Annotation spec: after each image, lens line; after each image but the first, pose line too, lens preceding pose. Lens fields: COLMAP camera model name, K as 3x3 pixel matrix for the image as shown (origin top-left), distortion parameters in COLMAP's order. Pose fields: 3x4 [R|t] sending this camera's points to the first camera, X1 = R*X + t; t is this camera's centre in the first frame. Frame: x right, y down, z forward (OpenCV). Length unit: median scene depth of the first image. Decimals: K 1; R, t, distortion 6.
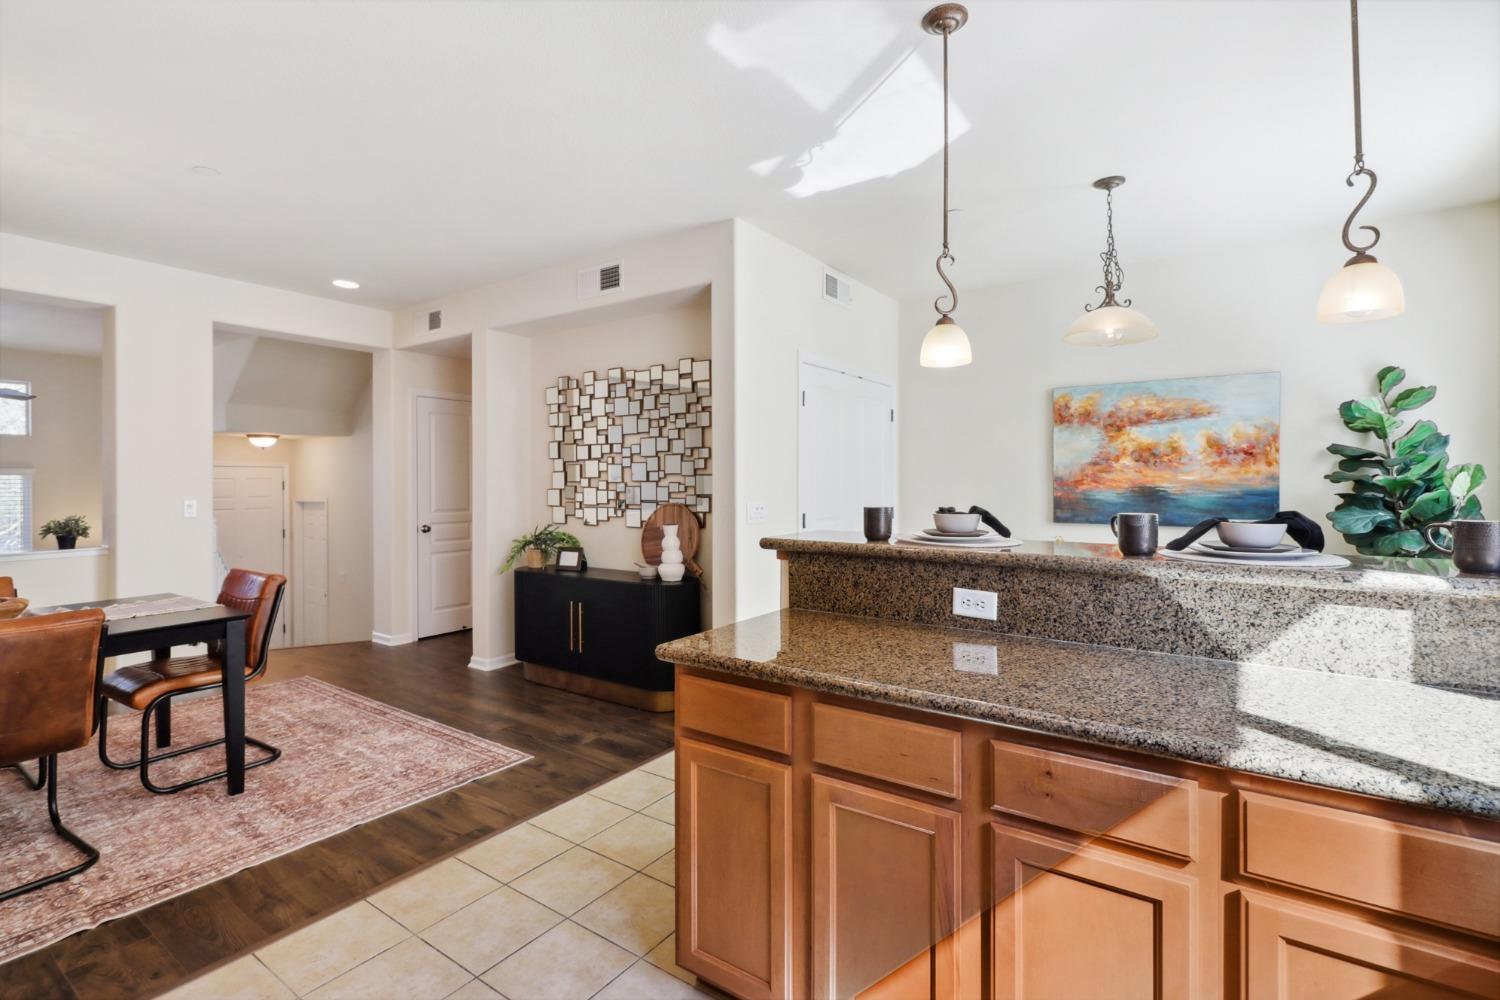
lens RADIAL K [[698.8, 0, 748.0], [0, 698.8, 480.2], [0, 0, 1]] dist [0.000779, -0.000391]
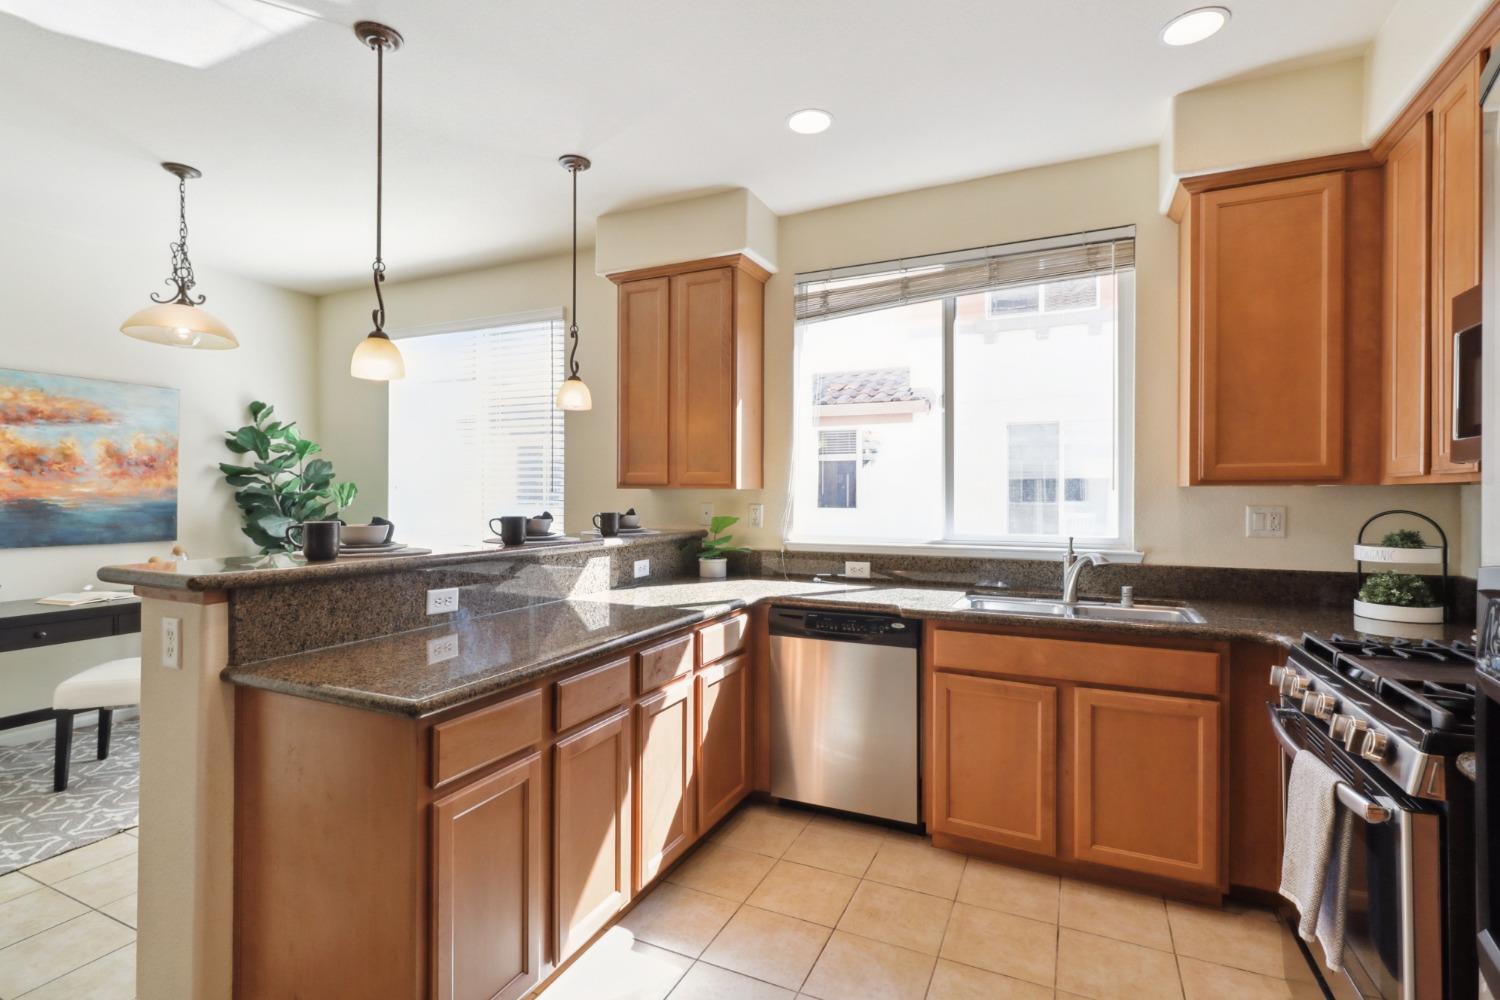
lens RADIAL K [[698.8, 0, 748.7], [0, 698.8, 497.7], [0, 0, 1]] dist [0.000779, -0.000391]
pose [[-0.173953, -0.001196, 0.984753, -0.470289], [-0.004693, 0.999989, 0.000386, 0.003005], [-0.984743, -0.004554, -0.173956, 0.376295]]
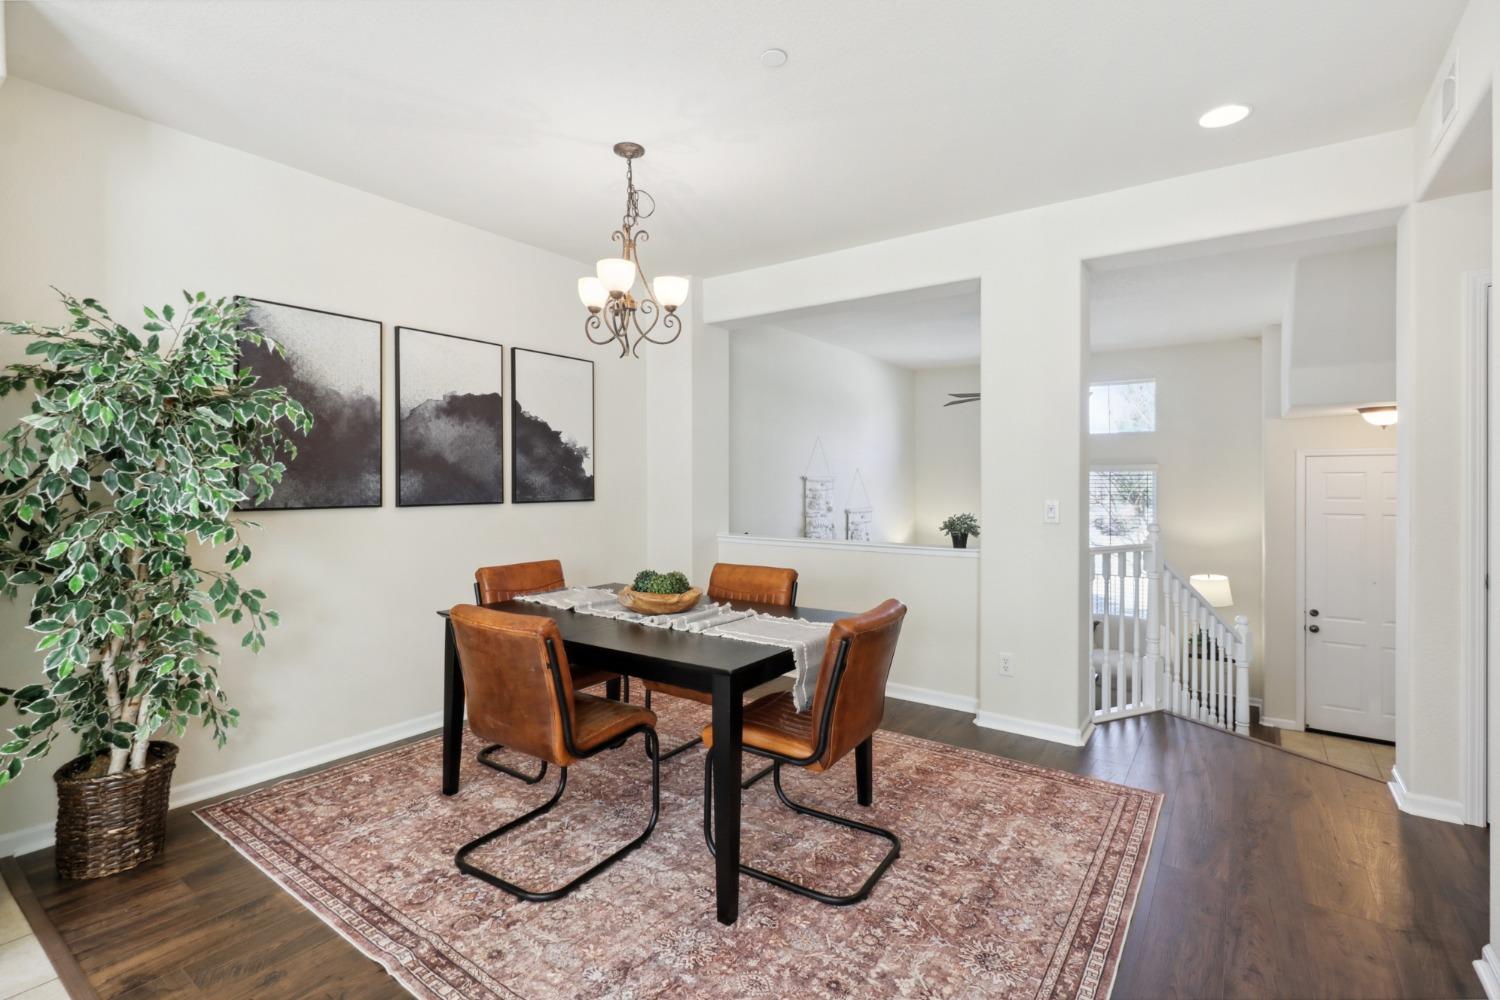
lens RADIAL K [[698.8, 0, 742.2], [0, 698.8, 483.8], [0, 0, 1]] dist [0.000779, -0.000391]
pose [[-0.009887, 0.008647, -0.999914, -0.027922], [0.003242, 0.999958, 0.008615, 0.002578], [0.999946, -0.003156, -0.009915, 0.847802]]
